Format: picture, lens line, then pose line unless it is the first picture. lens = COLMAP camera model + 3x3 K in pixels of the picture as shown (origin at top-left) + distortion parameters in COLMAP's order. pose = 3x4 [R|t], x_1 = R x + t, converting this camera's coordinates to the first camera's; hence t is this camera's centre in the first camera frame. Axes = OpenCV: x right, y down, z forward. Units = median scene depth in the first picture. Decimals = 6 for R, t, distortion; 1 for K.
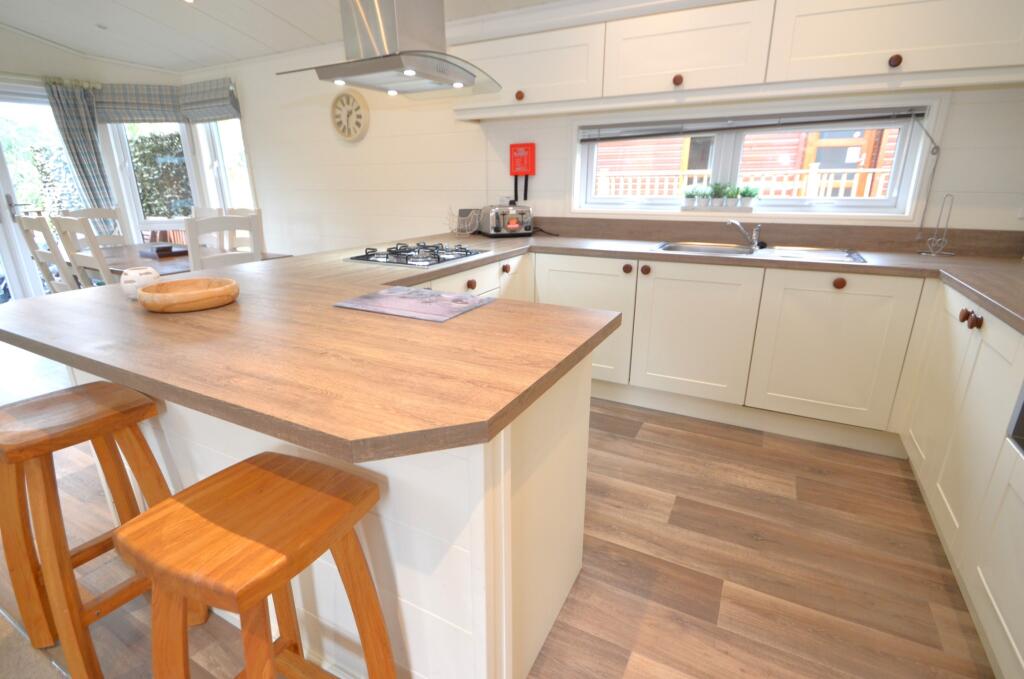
lens RADIAL K [[487.9, 0, 512.0], [0, 487.9, 339.5], [0, 0, 1]] dist [0.001820, -0.014051]
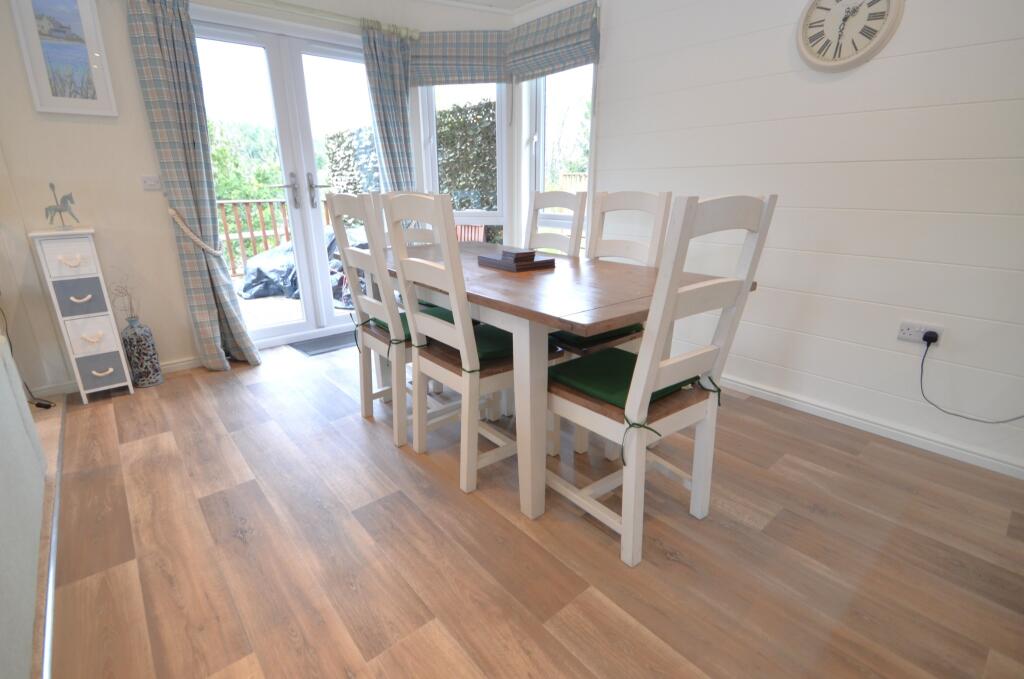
lens RADIAL K [[487.9, 0, 512.0], [0, 487.9, 339.5], [0, 0, 1]] dist [0.001820, -0.014051]
pose [[0.927425, 0.110323, -0.357367, -0.373440], [-0.112271, 0.993559, 0.015359, -0.069028], [0.356759, 0.025878, 0.933838, 0.329671]]
